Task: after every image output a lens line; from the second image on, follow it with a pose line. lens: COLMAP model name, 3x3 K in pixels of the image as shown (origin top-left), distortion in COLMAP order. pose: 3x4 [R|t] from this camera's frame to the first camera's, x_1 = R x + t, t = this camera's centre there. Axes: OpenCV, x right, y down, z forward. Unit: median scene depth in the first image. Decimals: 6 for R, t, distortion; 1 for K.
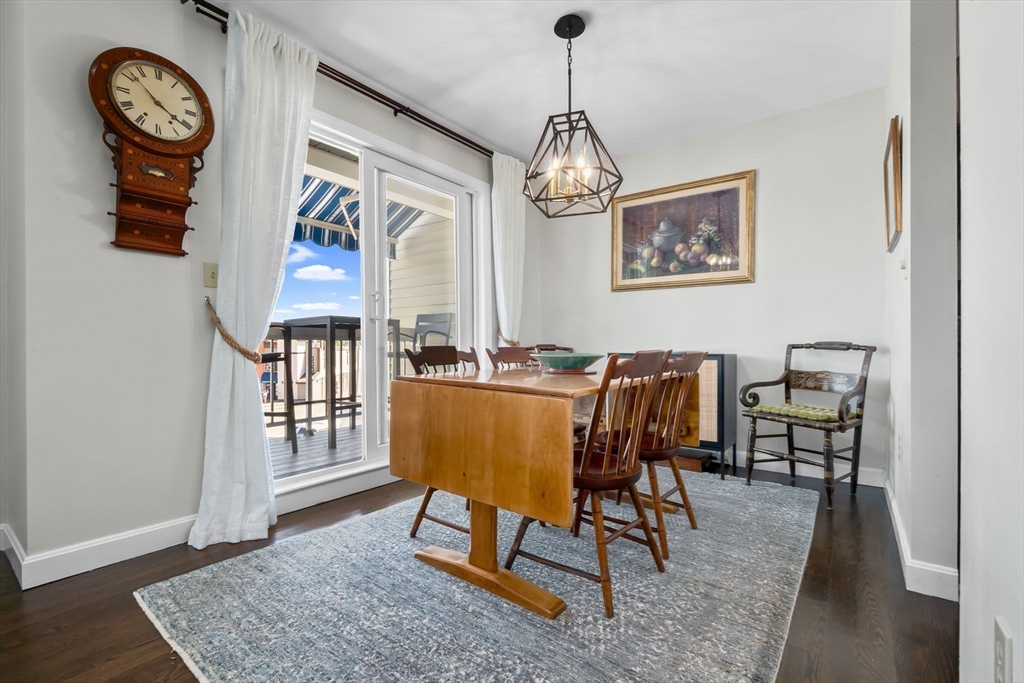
lens RADIAL K [[446.8, 0, 519.2], [0, 446.8, 344.2], [0, 0, 1]] dist [0.000209, -0.000013]
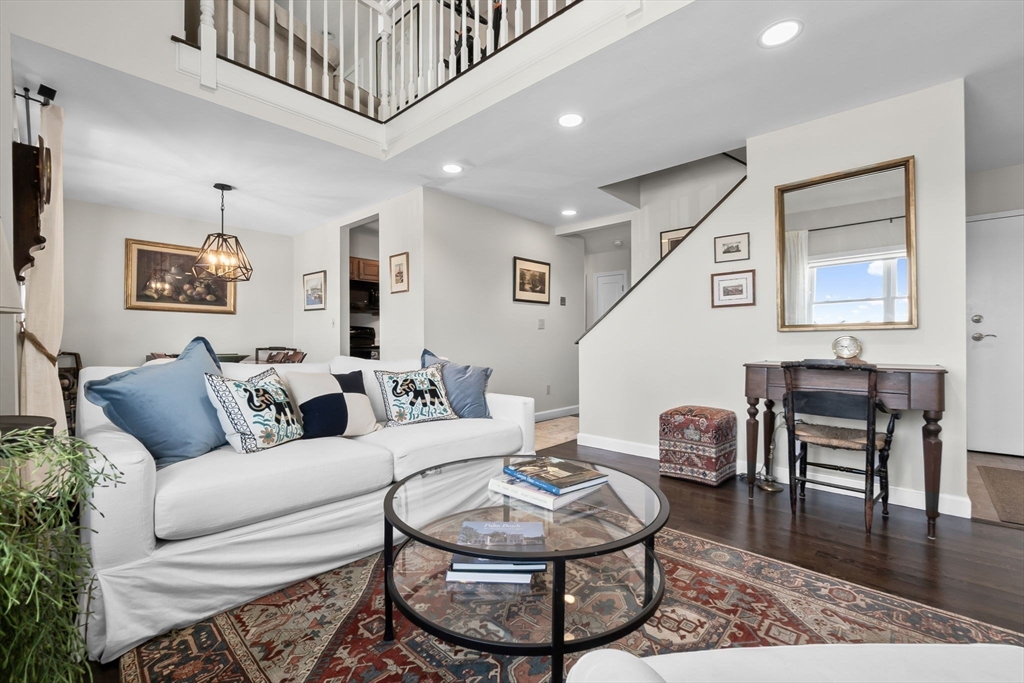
lens RADIAL K [[446.8, 0, 519.2], [0, 446.8, 344.2], [0, 0, 1]] dist [0.000209, -0.000013]
pose [[0.082756, -0.005819, 0.996553, -1.092039], [0.003751, 0.999978, 0.005527, -0.020009], [-0.996563, 0.003281, 0.082776, -0.280182]]
